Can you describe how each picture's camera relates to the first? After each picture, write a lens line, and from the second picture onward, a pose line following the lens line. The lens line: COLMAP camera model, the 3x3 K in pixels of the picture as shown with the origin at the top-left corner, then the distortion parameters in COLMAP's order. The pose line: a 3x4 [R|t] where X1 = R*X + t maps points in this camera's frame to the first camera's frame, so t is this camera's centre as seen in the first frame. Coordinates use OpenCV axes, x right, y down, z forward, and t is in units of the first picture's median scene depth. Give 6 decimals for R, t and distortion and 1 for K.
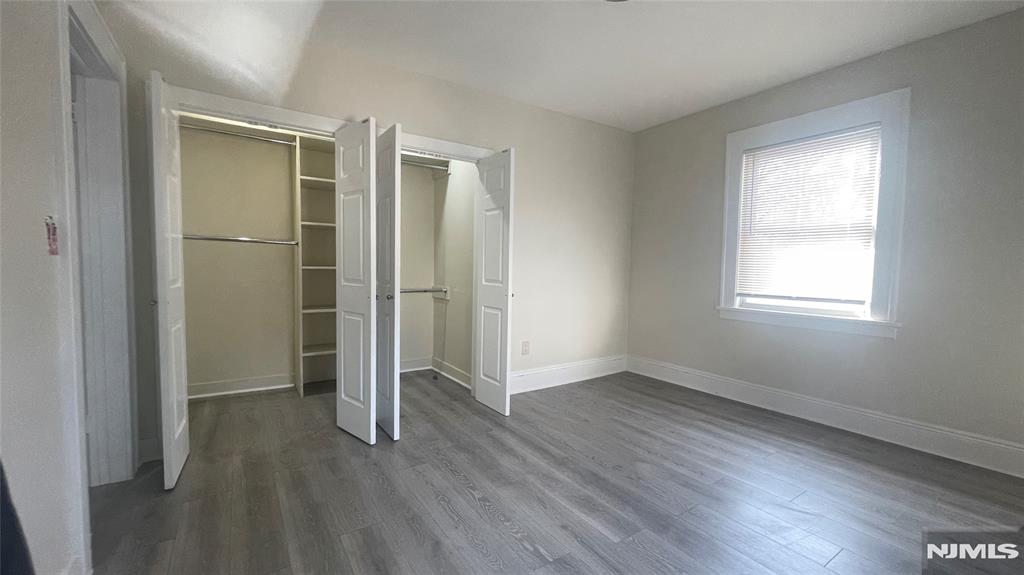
lens RADIAL K [[407.8, 0, 512.0], [0, 407.8, 287.5], [0, 0, 1]] dist [0.000166, -0.000005]
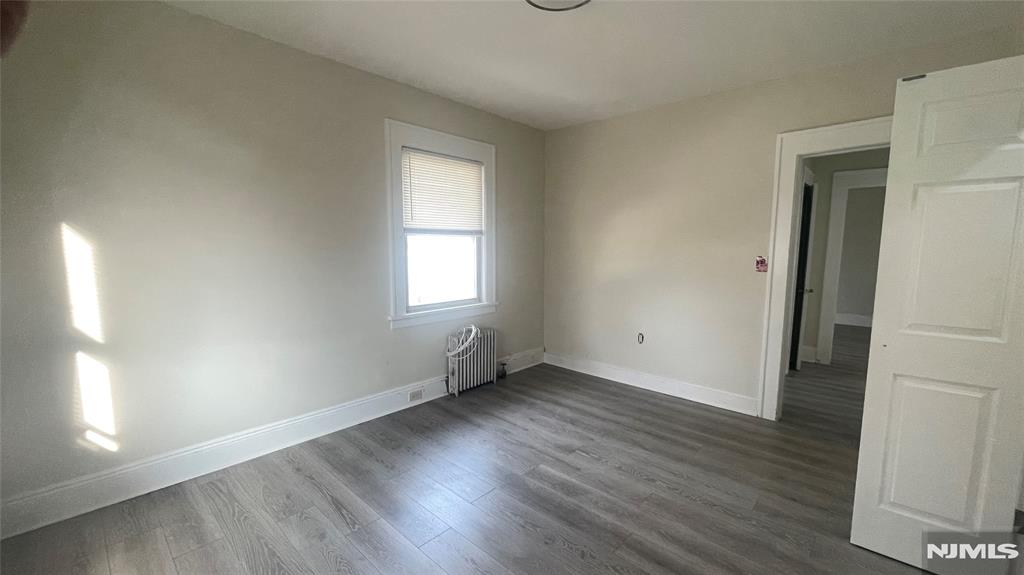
lens RADIAL K [[407.8, 0, 512.0], [0, 407.8, 287.5], [0, 0, 1]] dist [0.000166, -0.000005]
pose [[-0.970836, 0.008499, -0.239592, 0.564106], [-0.027345, 0.988924, 0.145884, -0.185613], [0.238178, 0.148181, -0.959851, 1.829718]]
